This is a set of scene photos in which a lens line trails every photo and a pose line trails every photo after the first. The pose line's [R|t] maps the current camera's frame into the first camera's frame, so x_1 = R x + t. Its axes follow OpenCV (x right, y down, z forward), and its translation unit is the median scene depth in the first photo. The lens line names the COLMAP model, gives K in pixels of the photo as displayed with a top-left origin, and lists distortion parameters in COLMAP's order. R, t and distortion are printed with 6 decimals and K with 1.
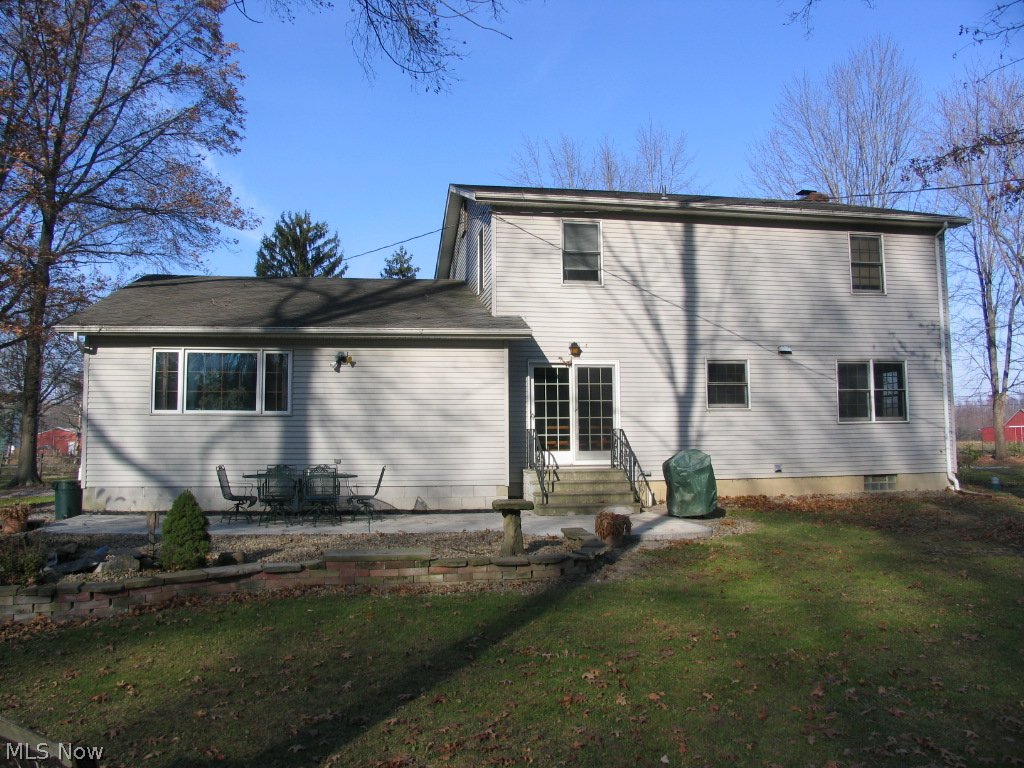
lens RADIAL K [[853.1, 0, 512.0], [0, 853.1, 384.0], [0, 0, 1]] dist [-0.187462, 0.191282]
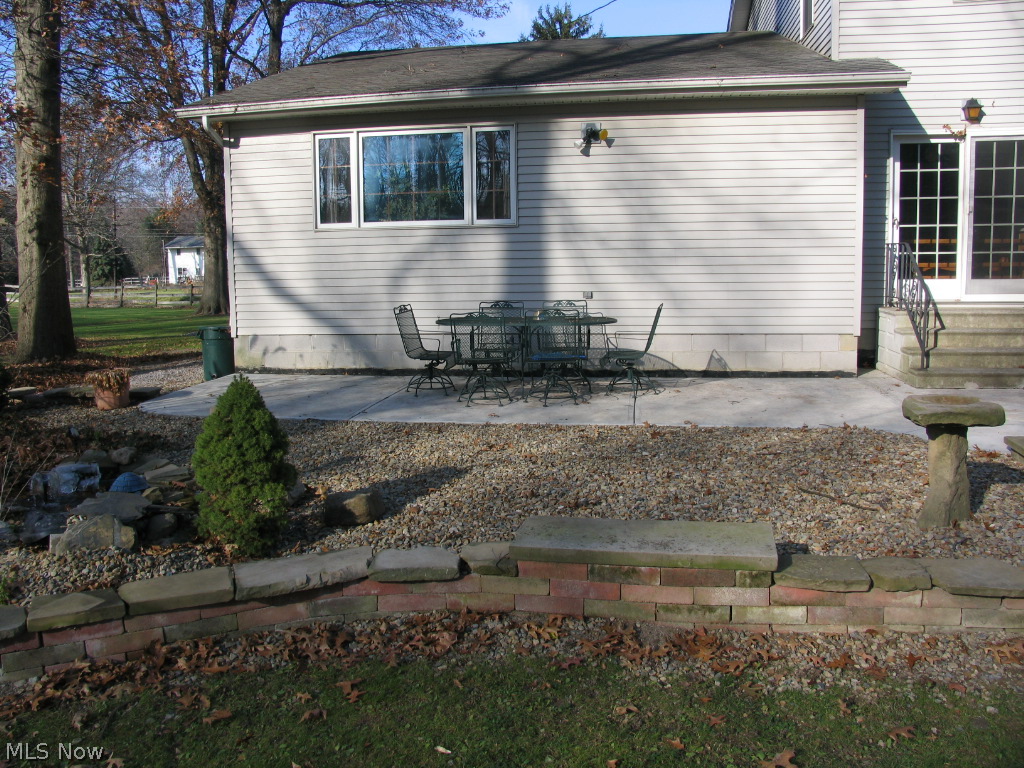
lens RADIAL K [[853.1, 0, 512.0], [0, 853.1, 384.0], [0, 0, 1]] dist [-0.187462, 0.191282]
pose [[0.948976, 0.033721, -0.313541, -0.055353], [0.032270, 0.978663, 0.202924, 0.024210], [0.313694, -0.202688, 0.927639, 0.364032]]
